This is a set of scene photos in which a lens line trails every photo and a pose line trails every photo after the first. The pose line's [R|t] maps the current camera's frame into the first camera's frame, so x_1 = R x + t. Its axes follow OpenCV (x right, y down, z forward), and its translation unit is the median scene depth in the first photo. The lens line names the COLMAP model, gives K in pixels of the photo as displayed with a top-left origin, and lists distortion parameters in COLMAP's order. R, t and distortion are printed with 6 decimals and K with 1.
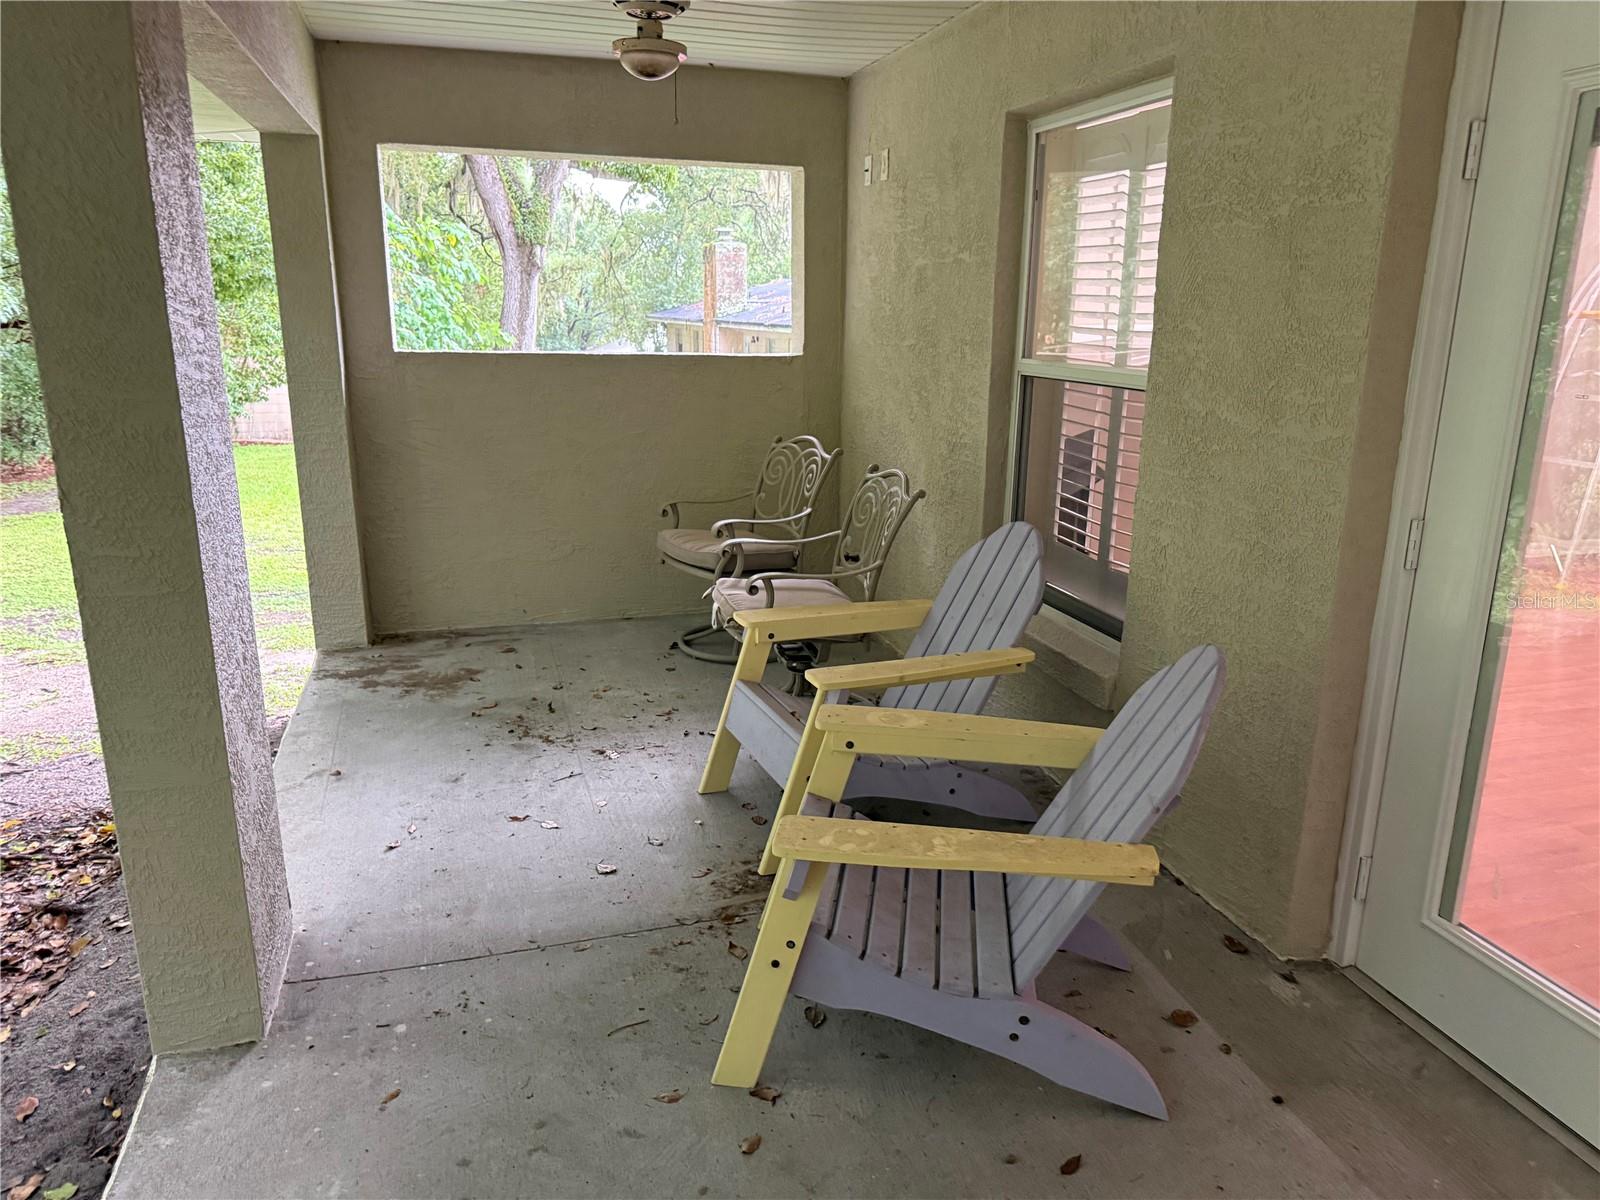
lens RADIAL K [[1117.5, 0, 800.0], [0, 1117.5, 600.0], [0, 0, 1]] dist [0.001916, -0.004136]
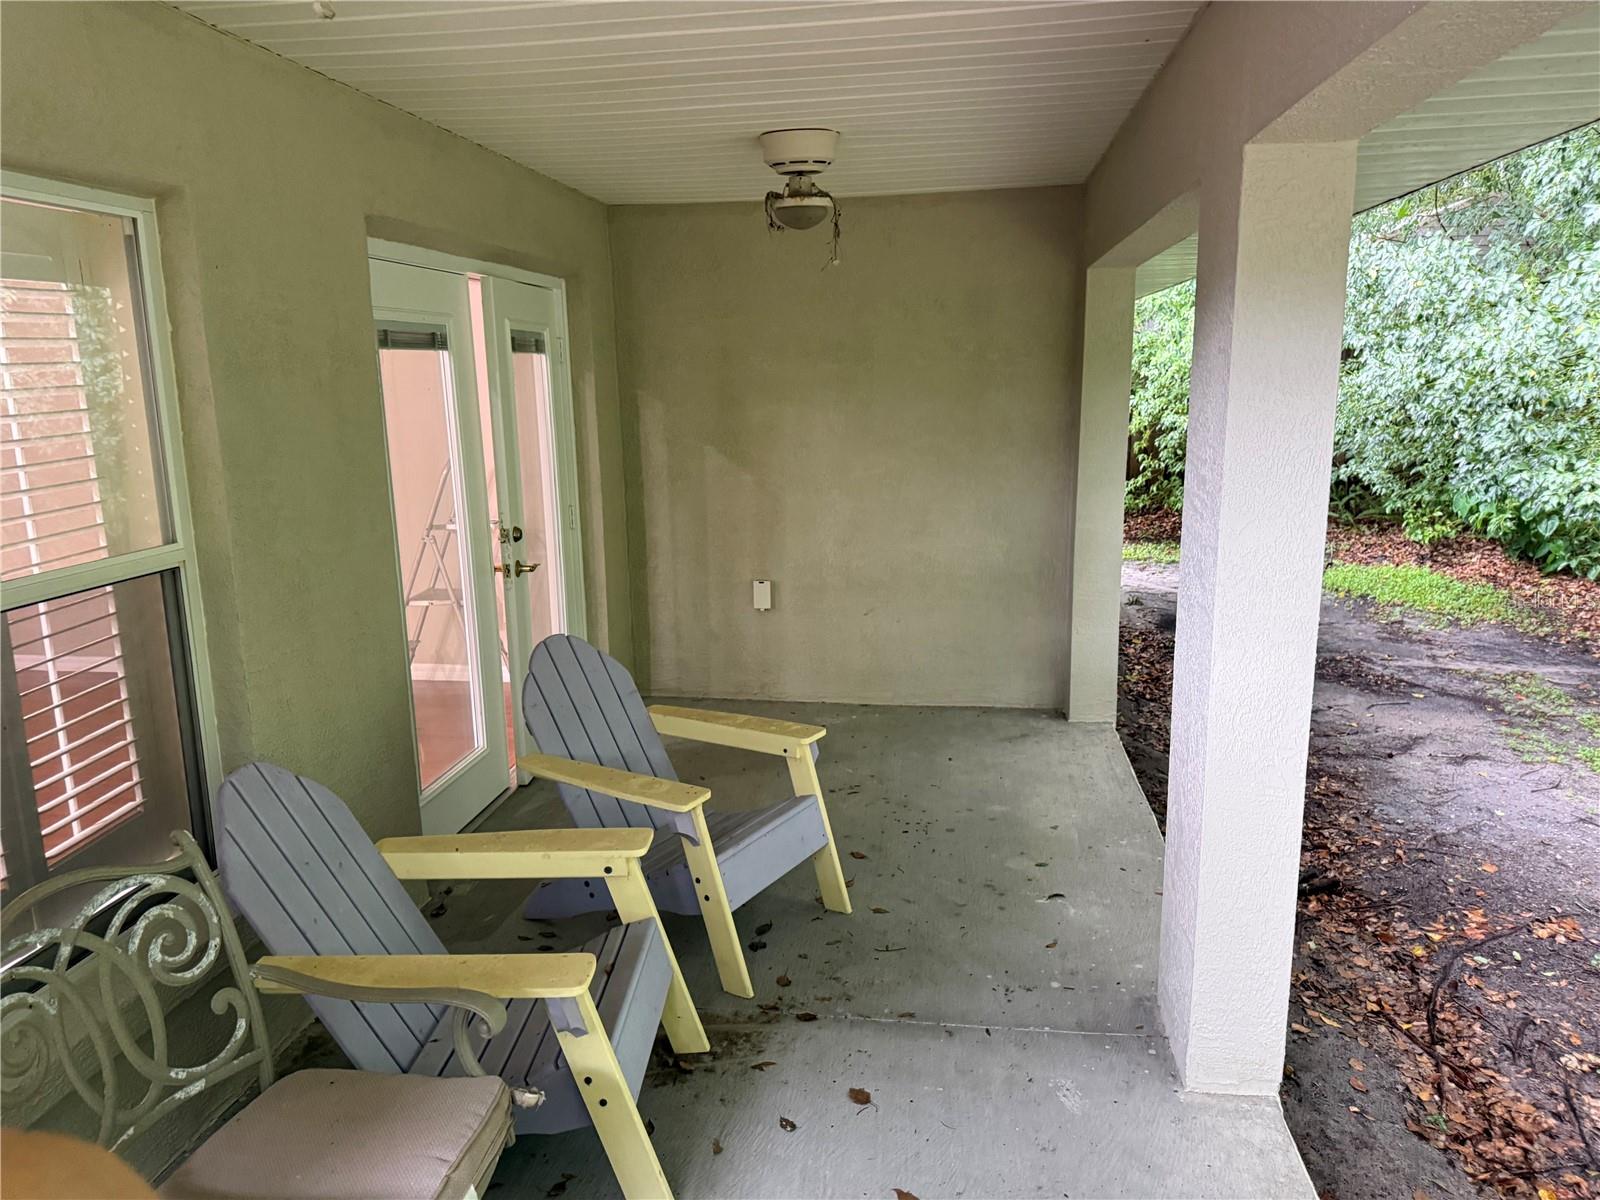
lens RADIAL K [[1117.5, 0, 800.0], [0, 1117.5, 600.0], [0, 0, 1]] dist [0.001916, -0.004136]
pose [[-0.914869, -0.075074, 0.396709, -0.501960], [0.109028, 0.900121, 0.421776, -0.537166], [-0.388751, 0.429122, -0.815308, 1.752356]]
